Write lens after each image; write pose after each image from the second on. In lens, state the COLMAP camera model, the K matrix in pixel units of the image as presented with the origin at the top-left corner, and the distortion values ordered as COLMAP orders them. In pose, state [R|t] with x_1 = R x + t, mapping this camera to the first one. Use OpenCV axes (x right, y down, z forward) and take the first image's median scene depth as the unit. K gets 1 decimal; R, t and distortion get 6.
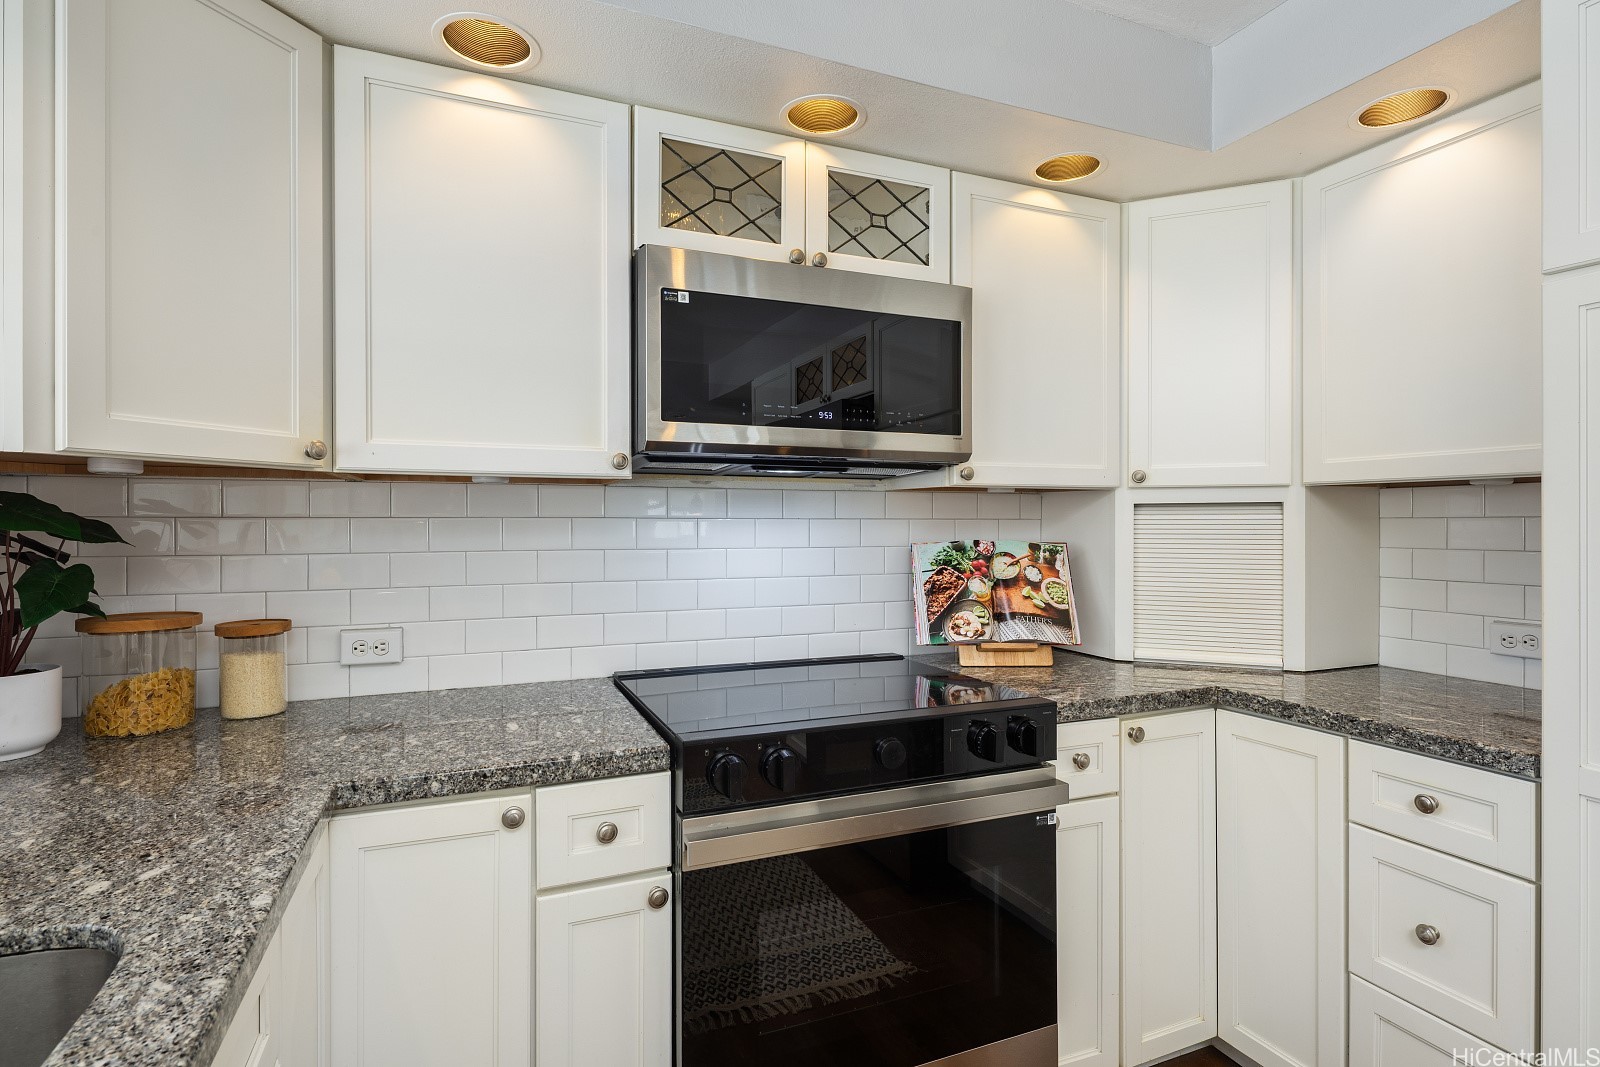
lens RADIAL K [[782.9, 0, 789.8], [0, 782.9, 527.1], [0, 0, 1]] dist [0.005396, 0.001203]
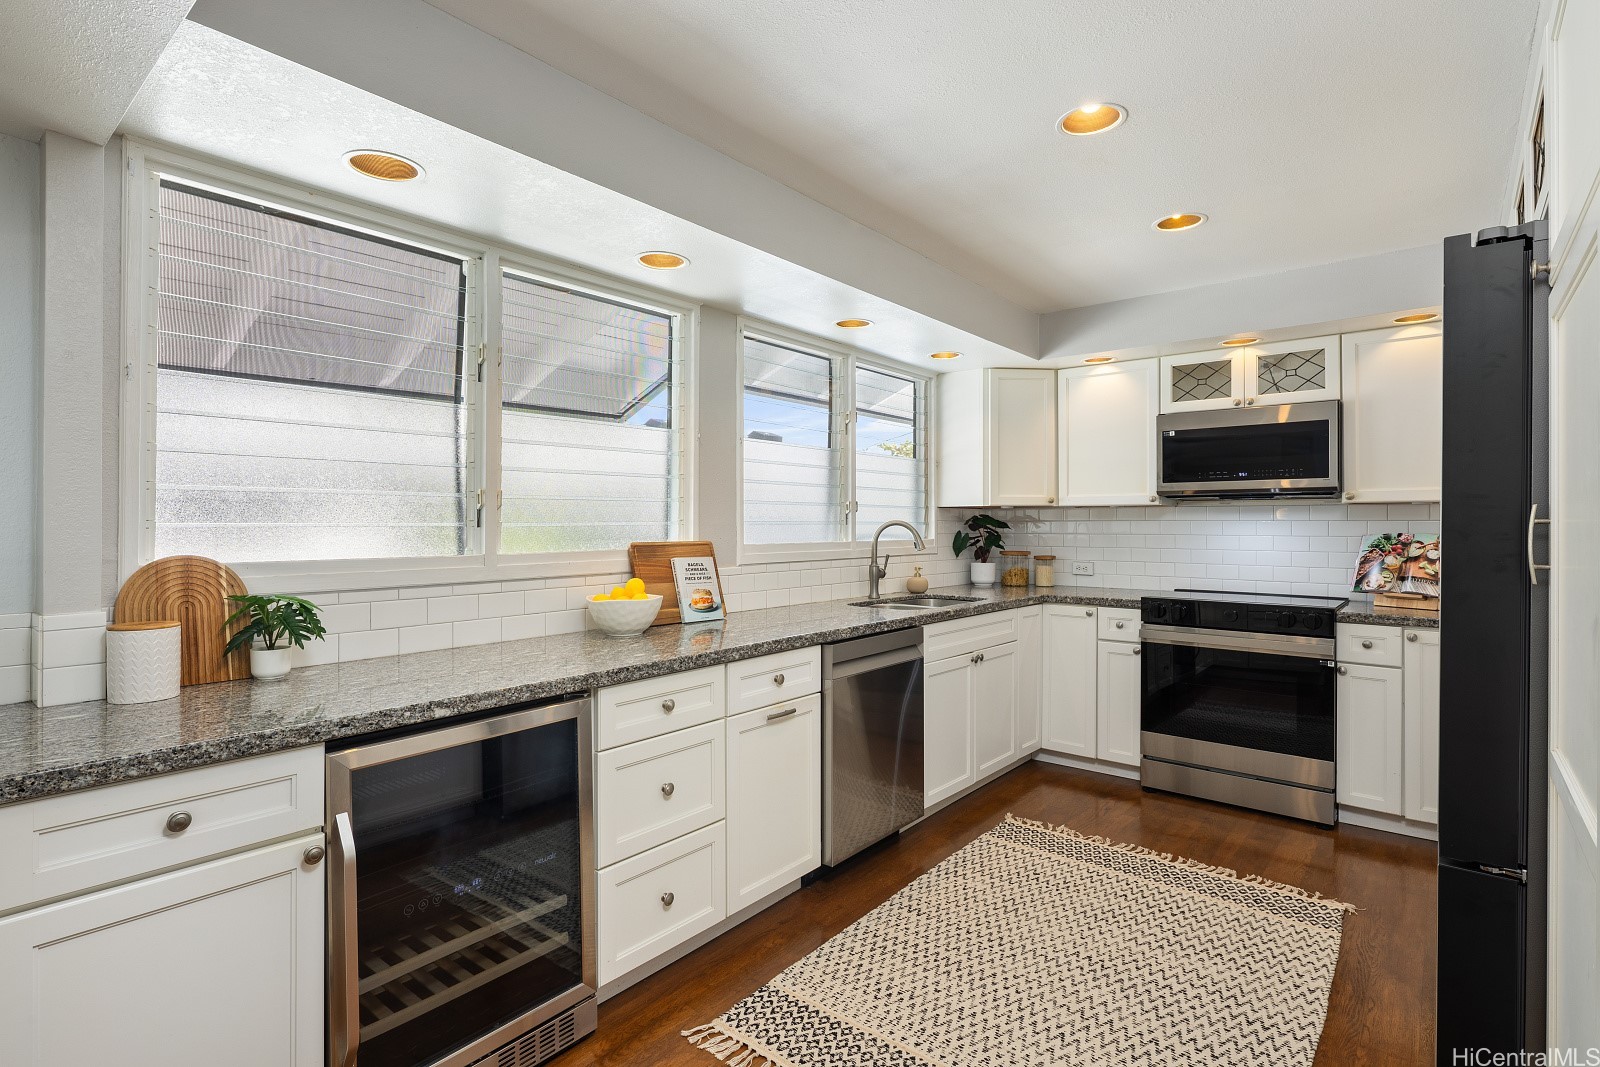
lens RADIAL K [[782.9, 0, 792.2], [0, 782.9, 530.1], [0, 0, 1]] dist [0.005396, 0.001203]
pose [[0.466702, 0.010105, -0.884357, 1.405140], [-0.004390, 0.999949, 0.009109, 0.000623], [0.884404, -0.000369, 0.466723, -1.161962]]
